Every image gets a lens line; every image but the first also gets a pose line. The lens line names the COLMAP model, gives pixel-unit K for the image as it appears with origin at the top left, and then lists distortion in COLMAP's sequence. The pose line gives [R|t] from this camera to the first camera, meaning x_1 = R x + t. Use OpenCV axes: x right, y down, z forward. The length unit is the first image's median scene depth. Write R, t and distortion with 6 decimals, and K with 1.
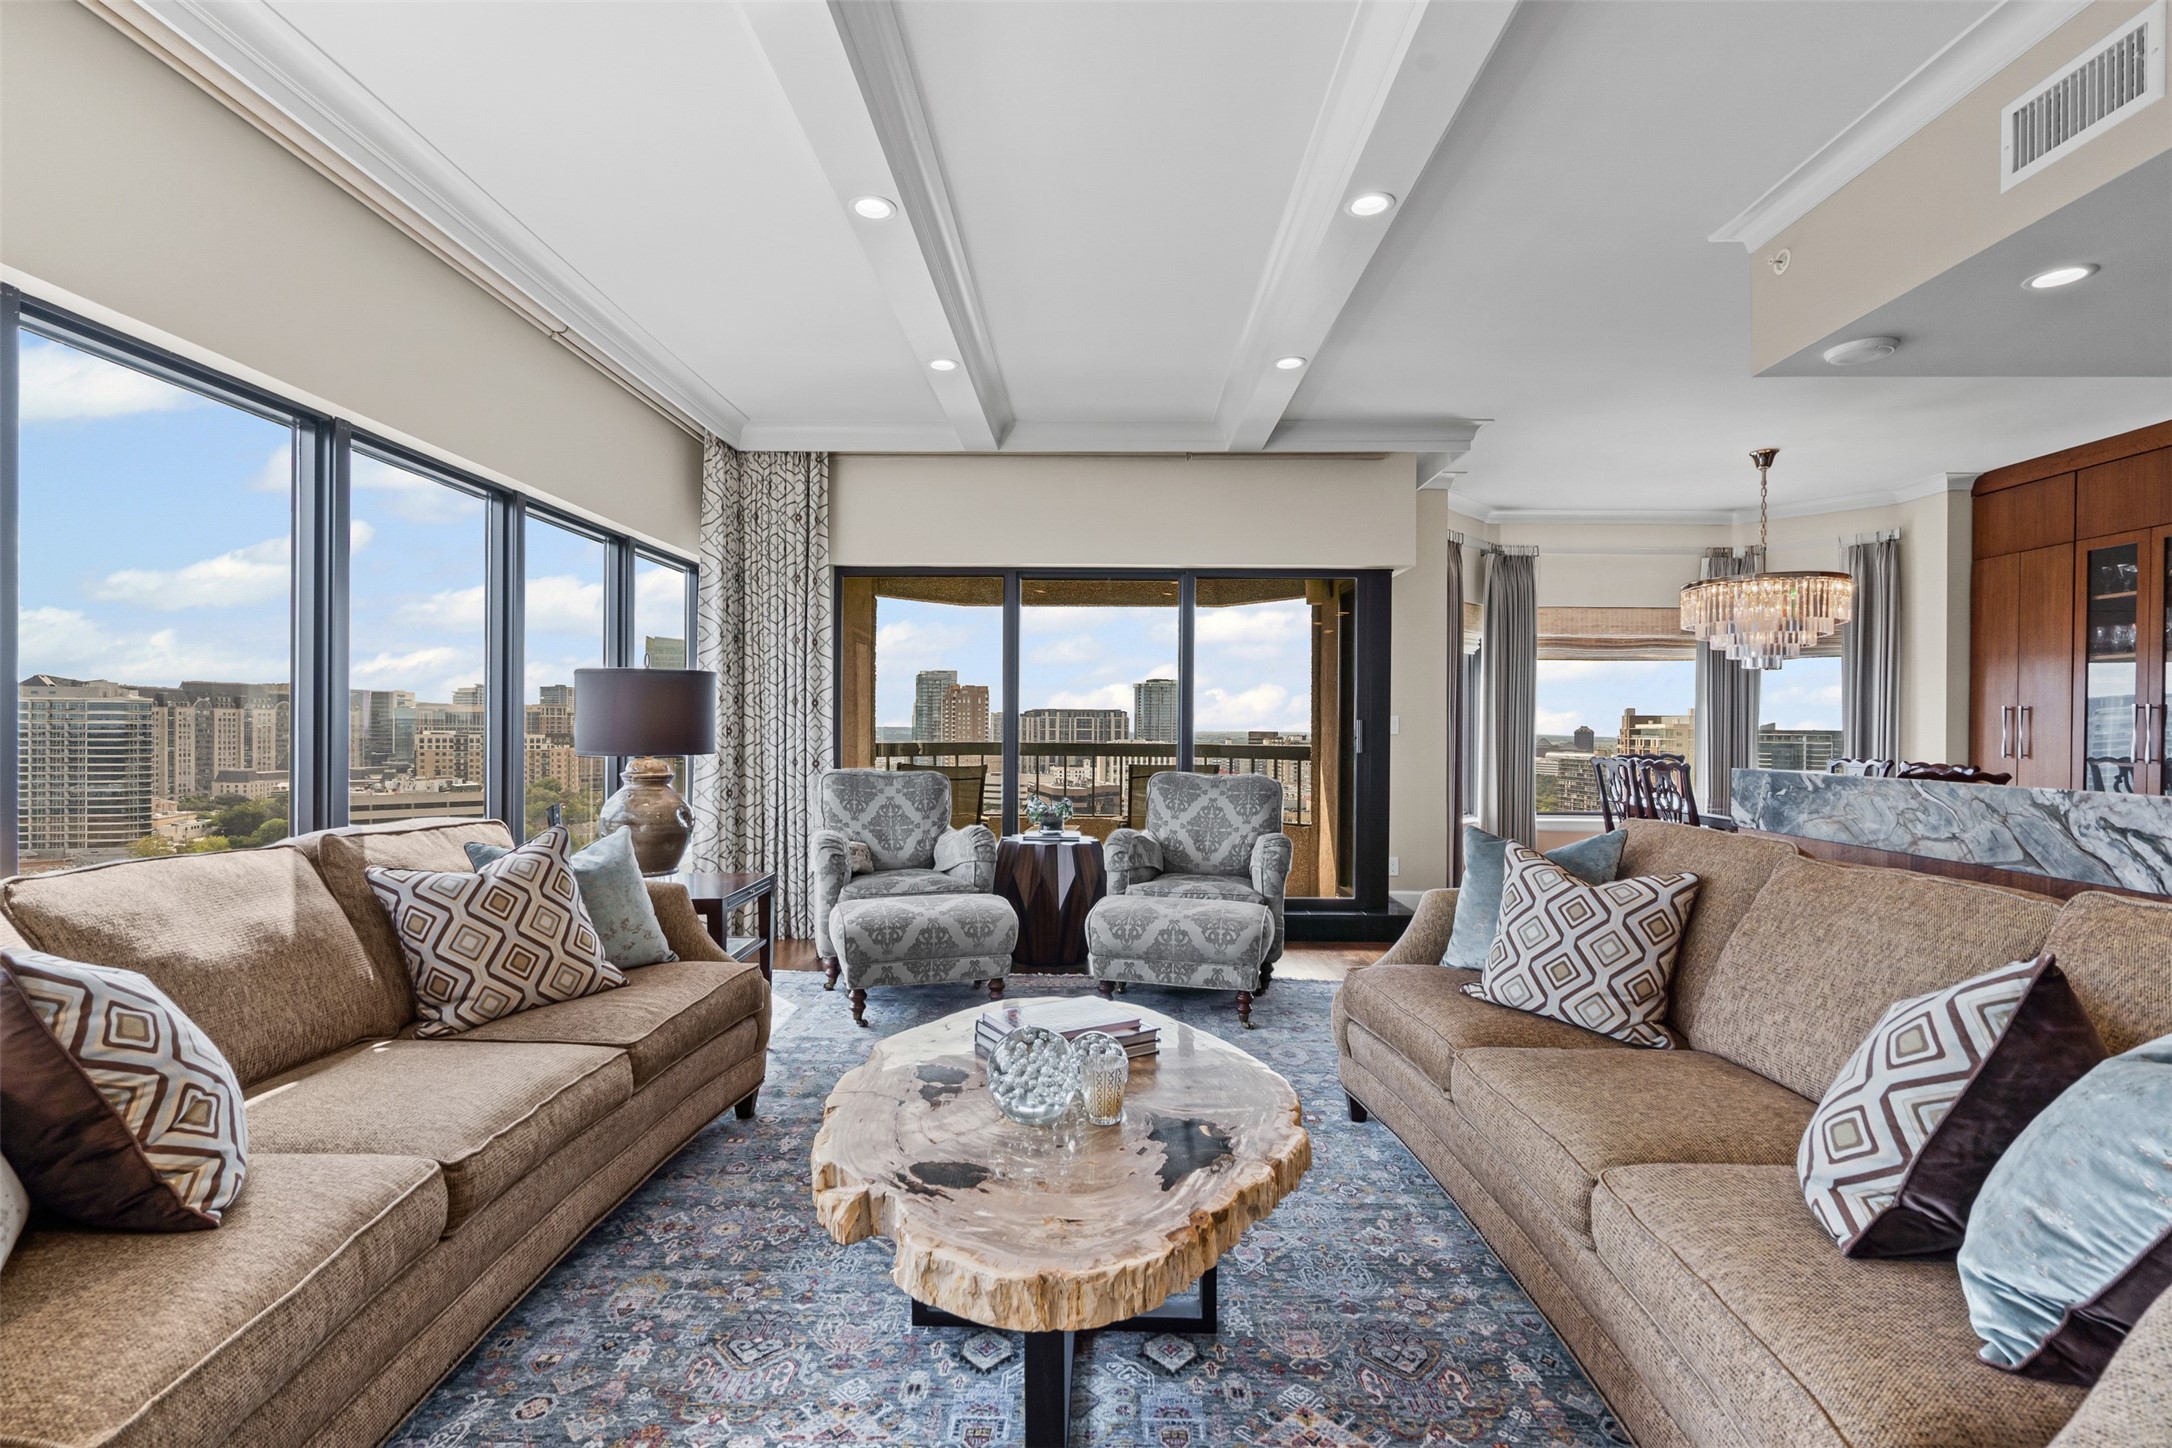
lens RADIAL K [[984.2, 0, 1077.6], [0, 984.2, 738.2], [0, 0, 1]] dist [-0.001364, 0.000472]
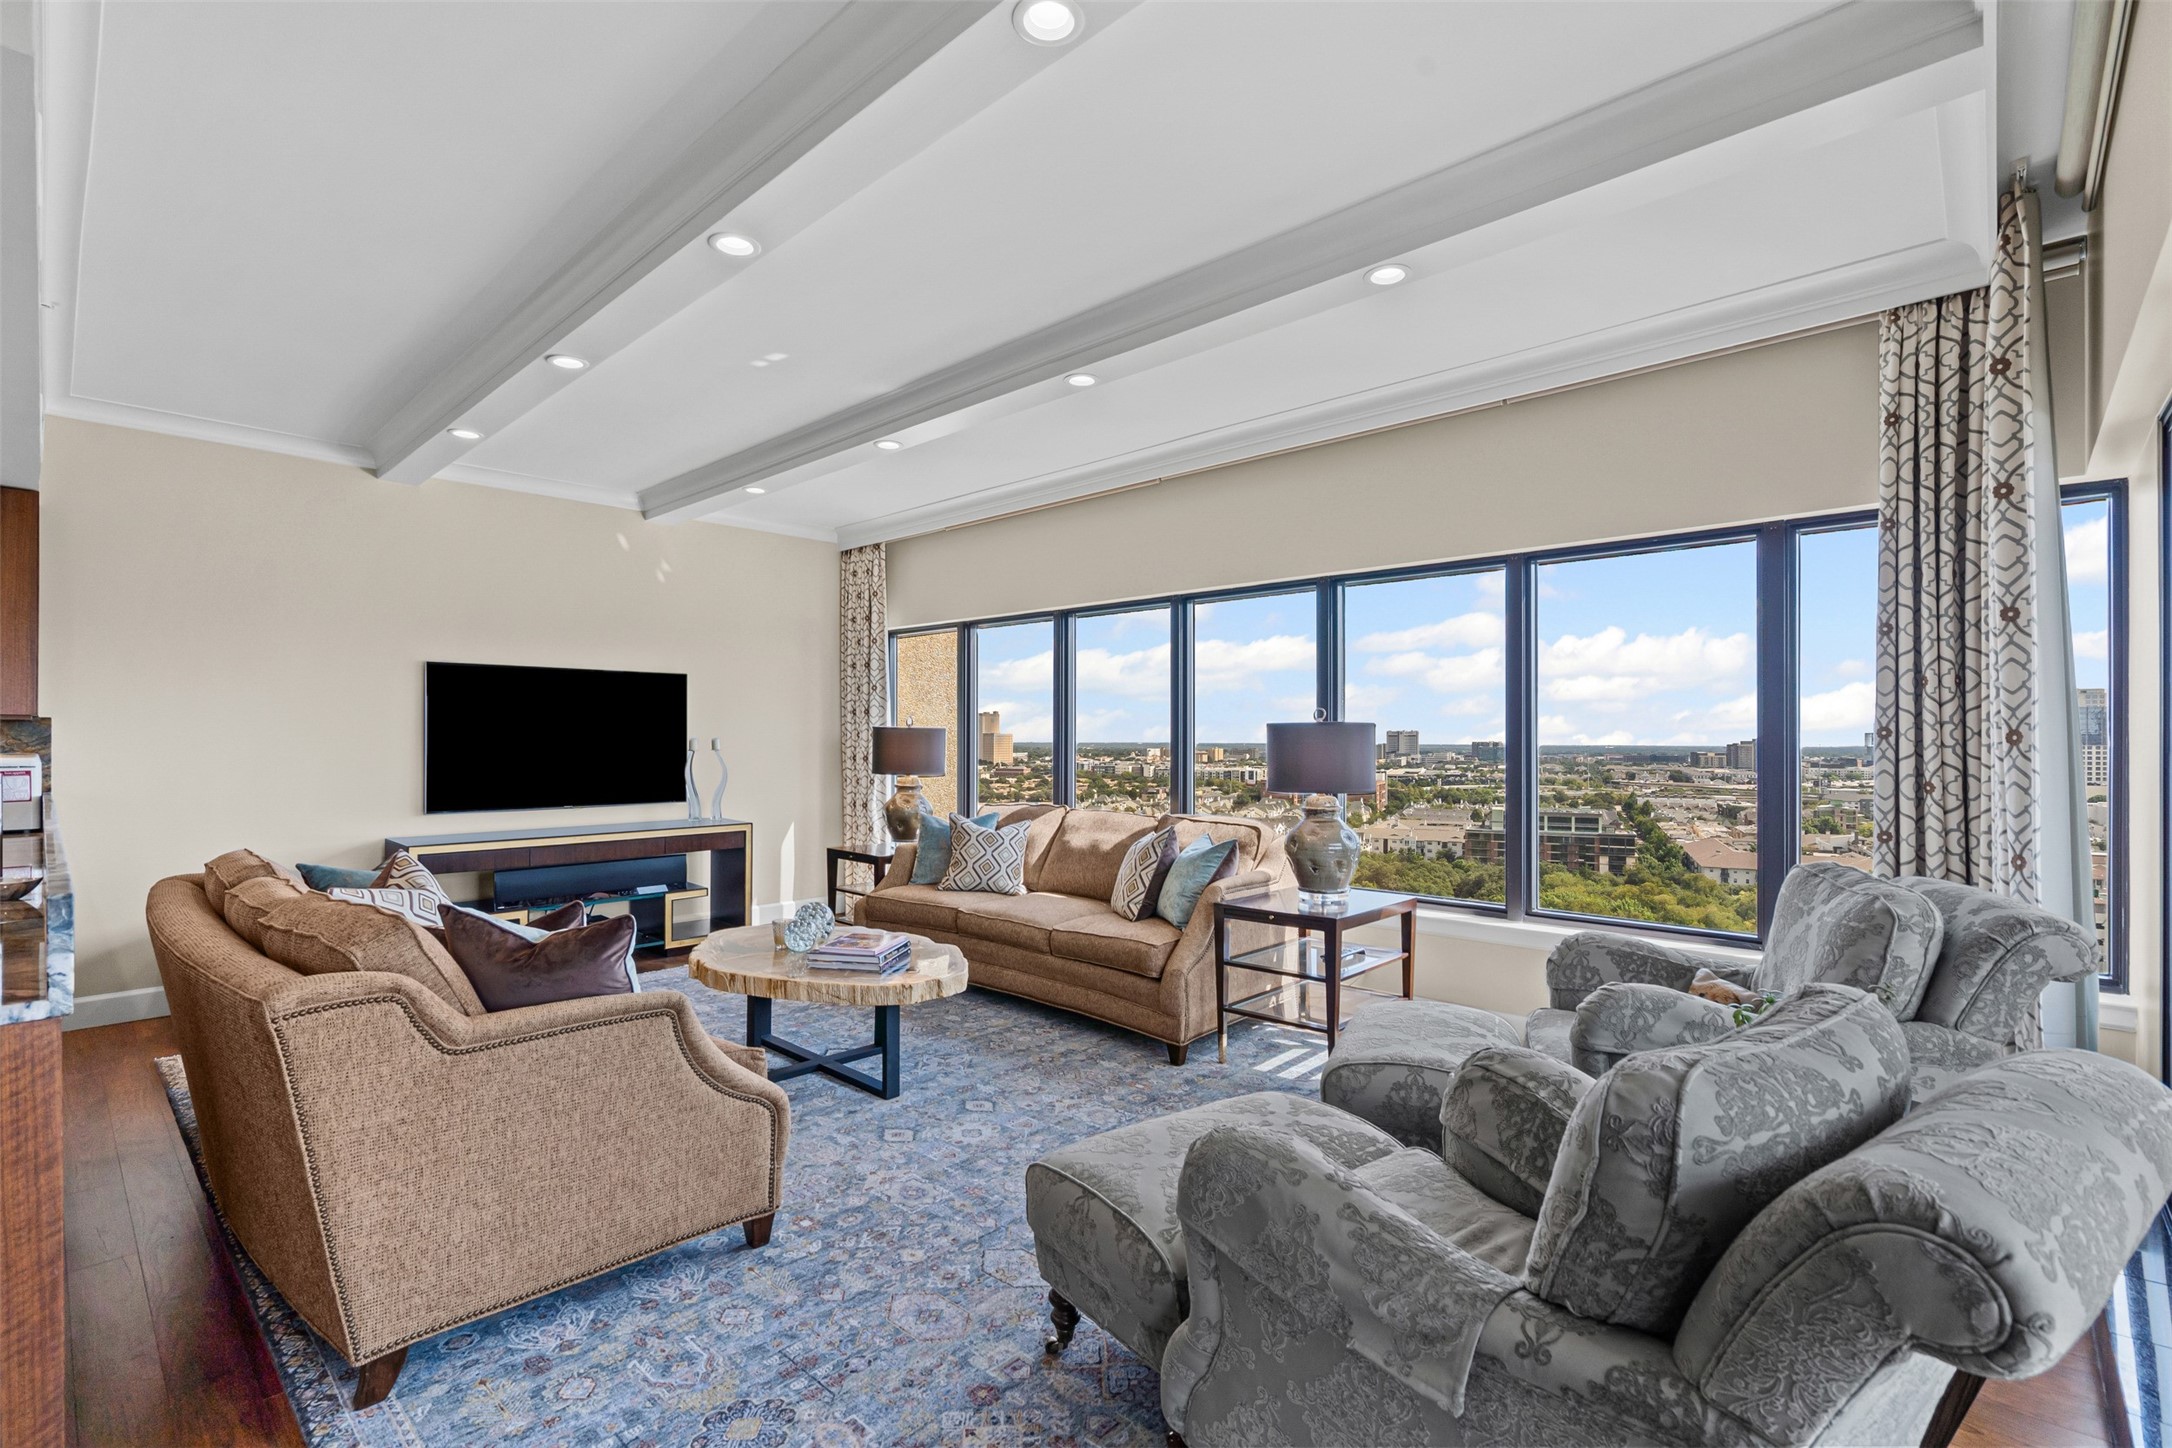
lens RADIAL K [[984.2, 0, 1077.6], [0, 984.2, 738.2], [0, 0, 1]] dist [-0.001364, 0.000472]
pose [[-0.665007, -0.005575, -0.746816, 0.398011], [-0.012205, 0.999920, 0.003403, -0.029319], [0.746737, 0.011378, -0.665022, 0.954950]]
